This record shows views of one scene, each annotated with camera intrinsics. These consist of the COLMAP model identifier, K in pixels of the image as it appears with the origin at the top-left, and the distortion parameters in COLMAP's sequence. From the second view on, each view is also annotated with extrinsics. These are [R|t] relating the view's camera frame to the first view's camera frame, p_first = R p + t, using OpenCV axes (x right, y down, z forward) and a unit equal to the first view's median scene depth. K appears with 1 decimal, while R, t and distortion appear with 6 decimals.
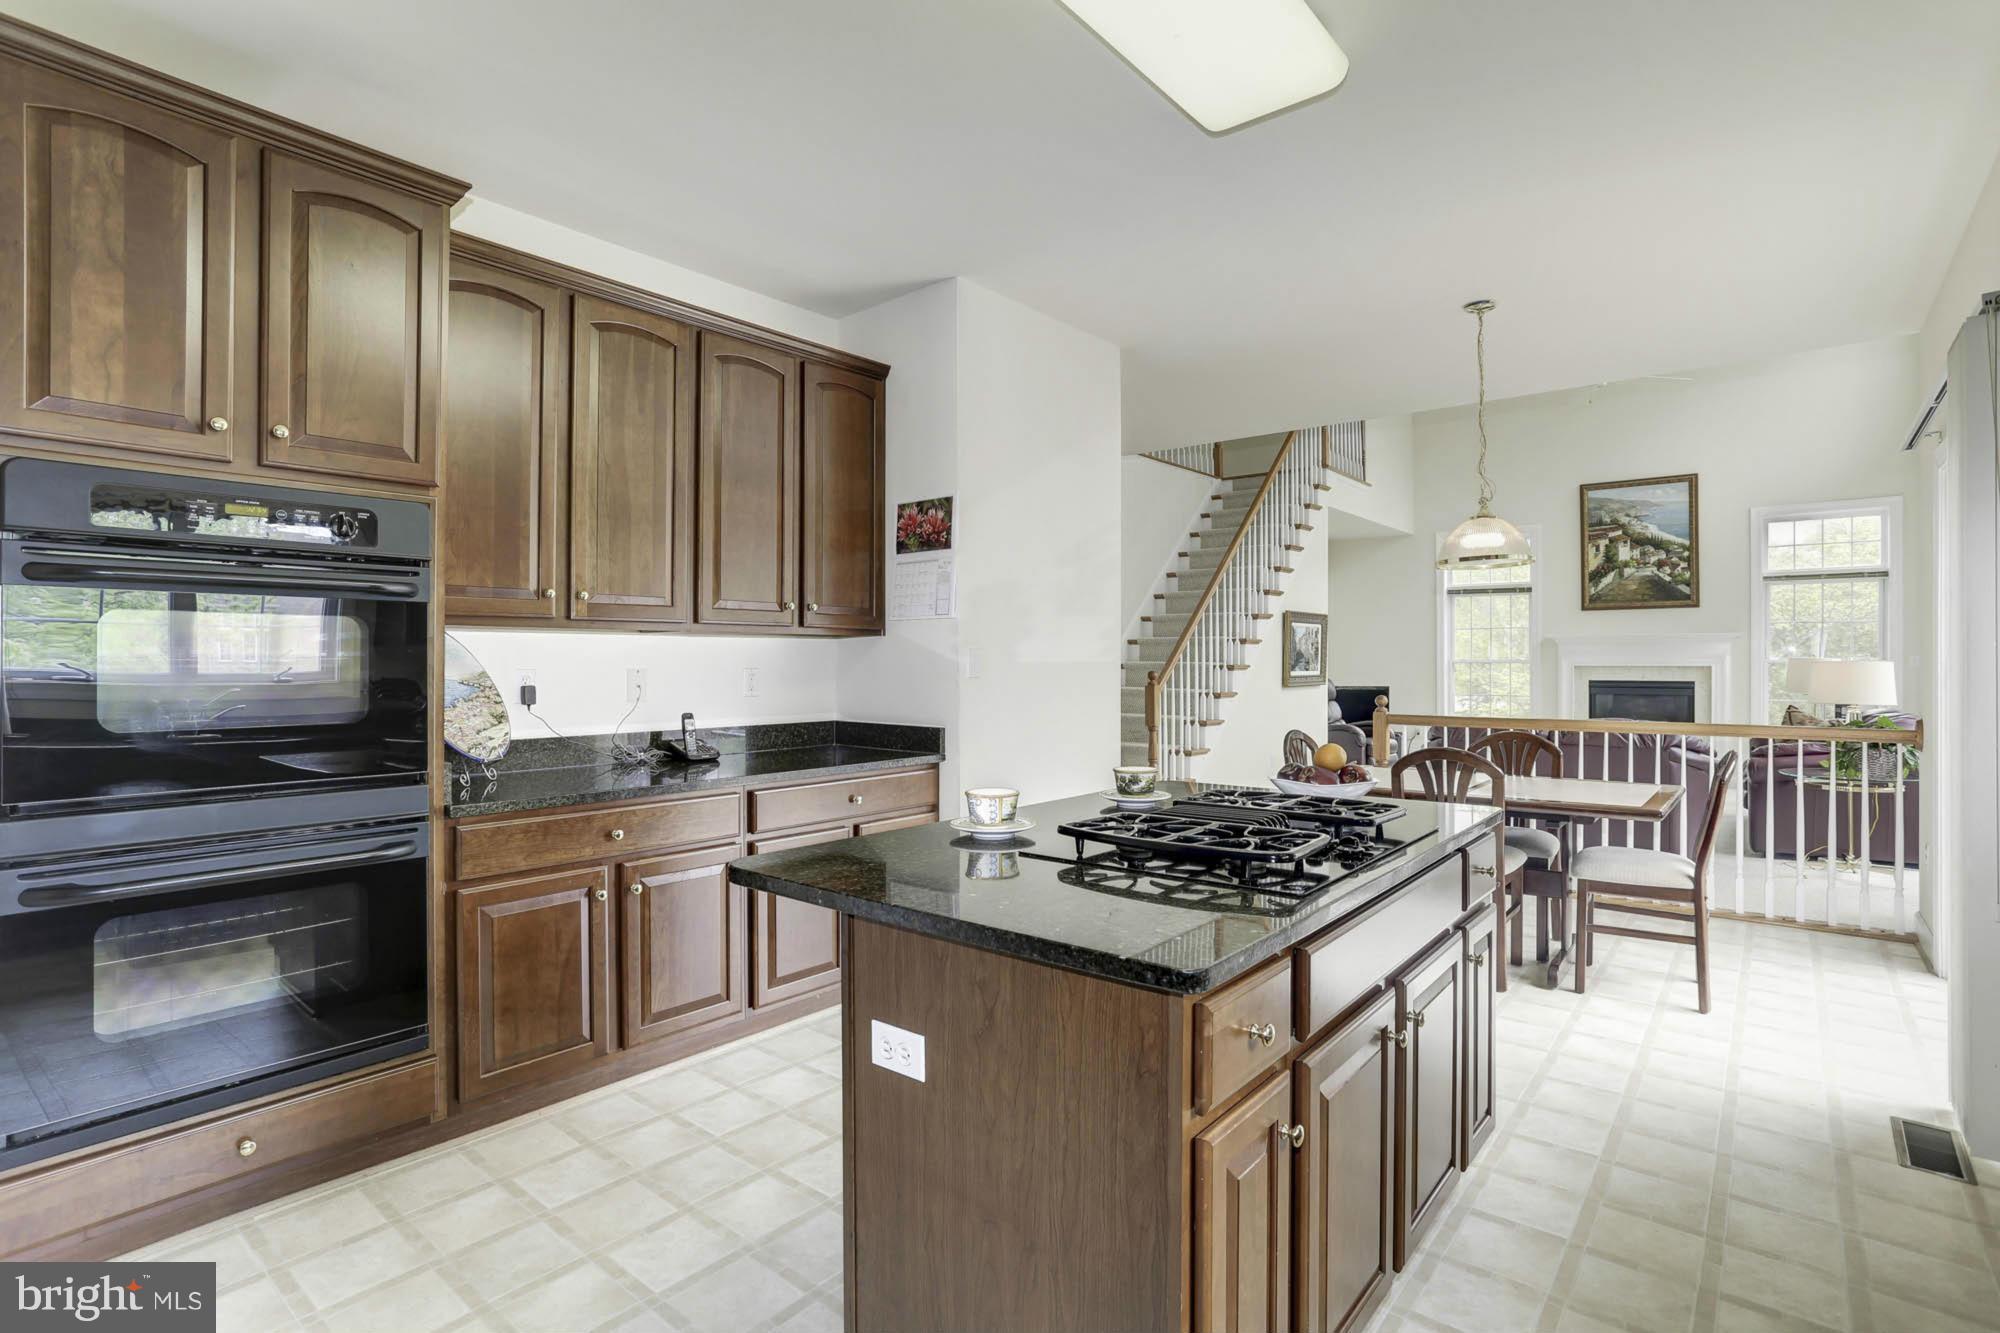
lens RADIAL K [[1010.3, 0, 999.0], [0, 1010.3, 649.0], [0, 0, 1]] dist [-0.010172, 0.003760]
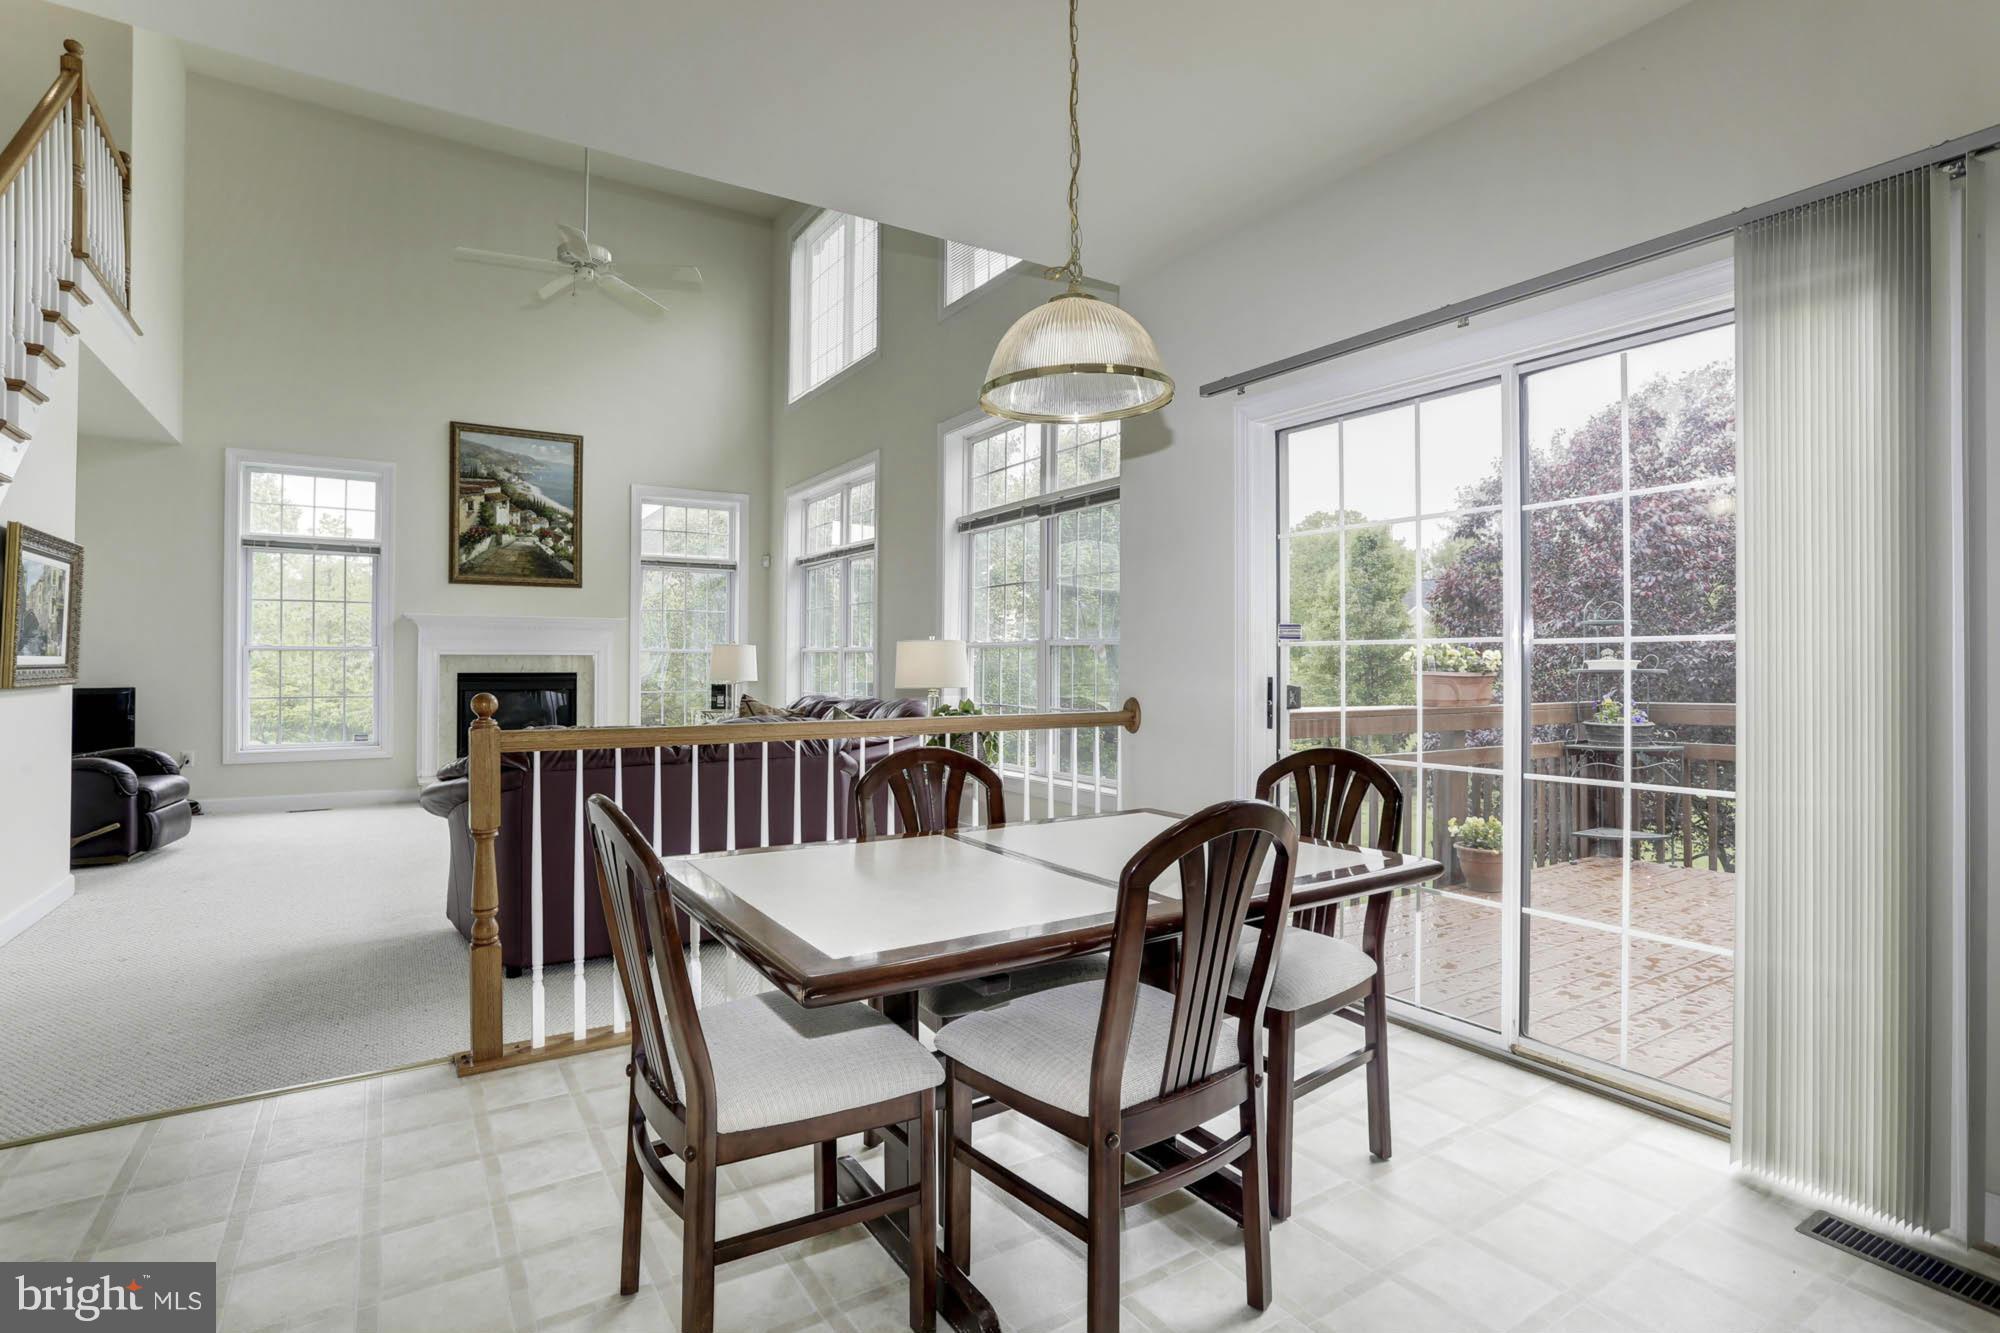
lens RADIAL K [[1010.3, 0, 1105.3], [0, 1010.3, 641.4], [0, 0, 1]] dist [-0.010172, 0.003760]
pose [[0.326941, 0.014232, 0.944938, 0.012147], [-0.006114, 0.999898, -0.012944, 0.013951], [-0.945025, -0.001545, 0.326994, 0.274886]]
